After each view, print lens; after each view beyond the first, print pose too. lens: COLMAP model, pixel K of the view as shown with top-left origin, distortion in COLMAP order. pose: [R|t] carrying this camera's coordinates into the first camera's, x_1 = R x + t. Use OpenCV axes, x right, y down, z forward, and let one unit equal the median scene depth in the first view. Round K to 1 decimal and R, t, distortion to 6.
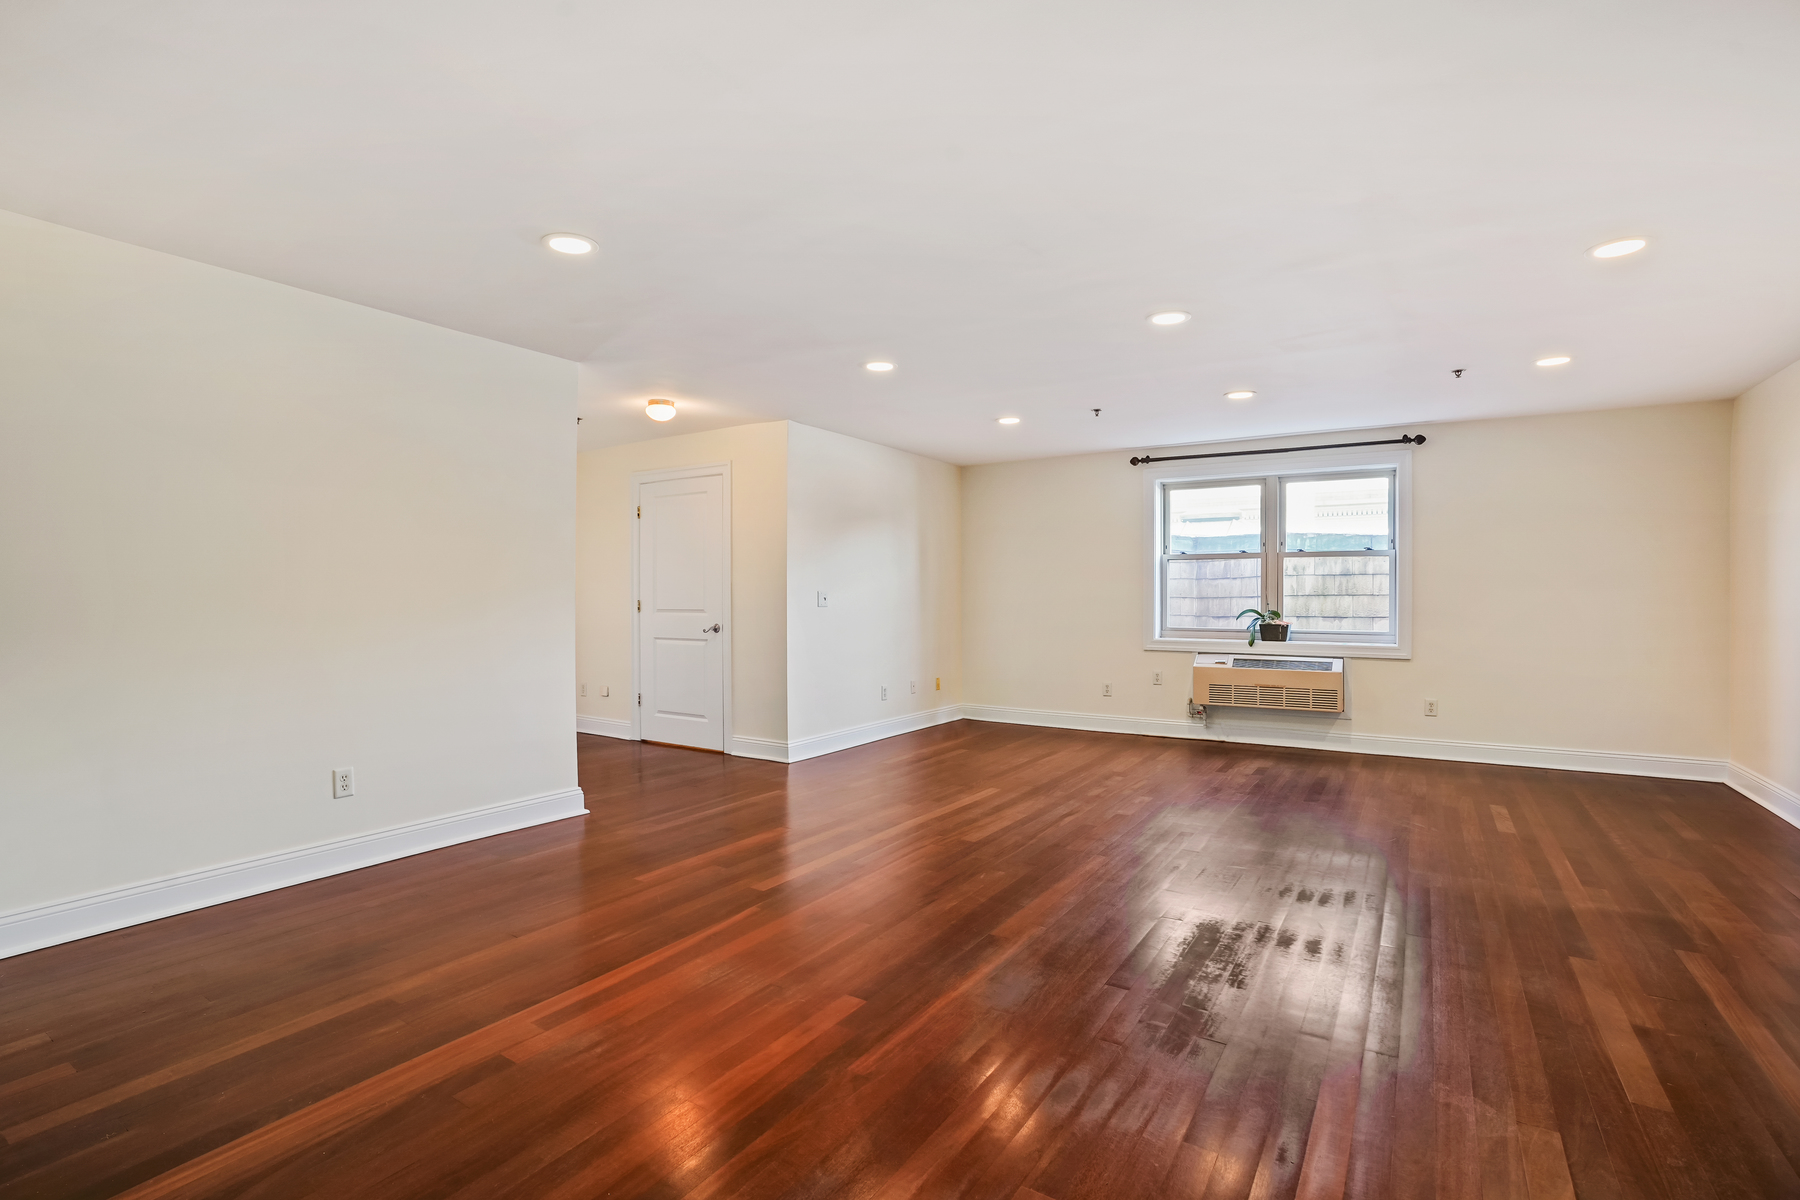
lens RADIAL K [[837.5, 0, 900.0], [0, 837.5, 600.0], [0, 0, 1]] dist [-0.071408, 0.023757]
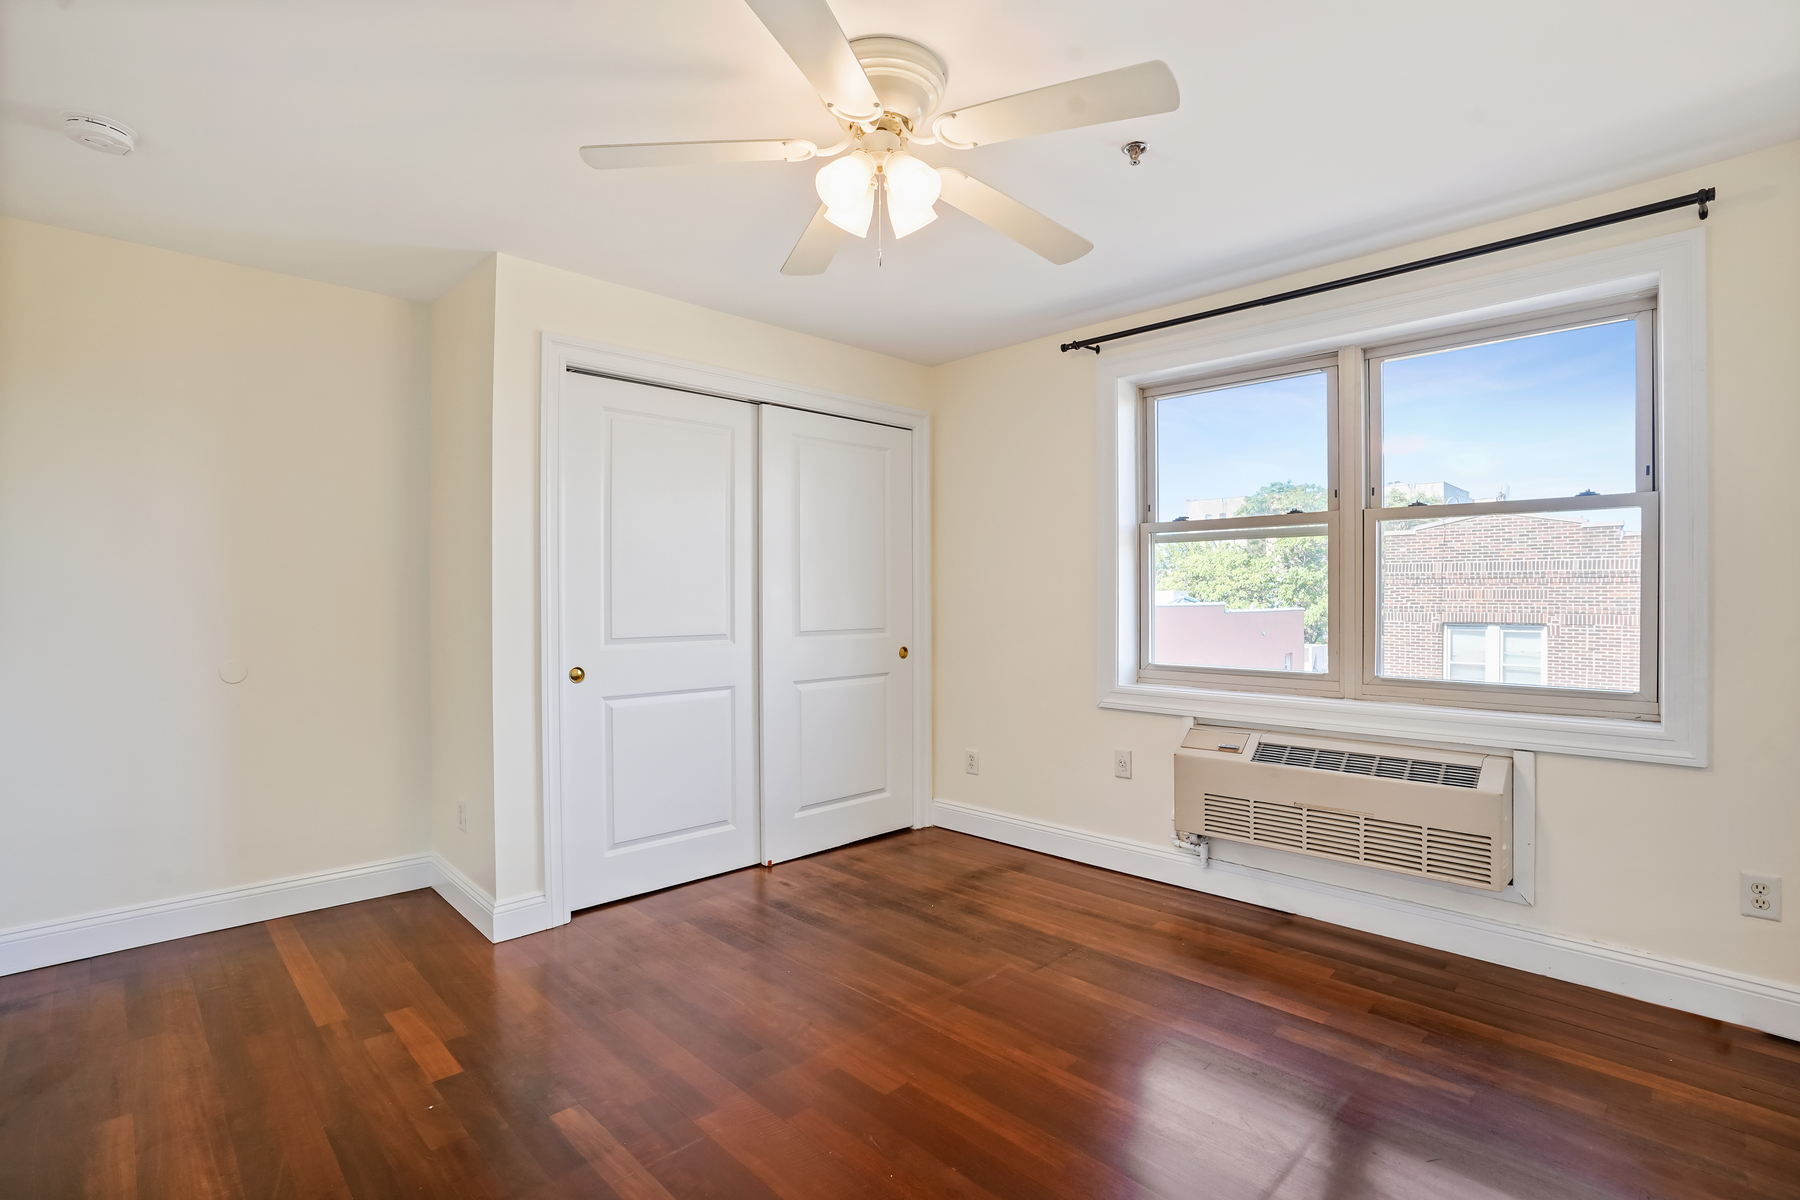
lens RADIAL K [[837.5, 0, 900.0], [0, 837.5, 600.0], [0, 0, 1]] dist [-0.071408, 0.023757]
pose [[0.979297, -0.007195, -0.202302, 0.293906], [0.007595, 0.999970, 0.001202, -0.009634], [0.202287, -0.002714, 0.979322, 0.494080]]
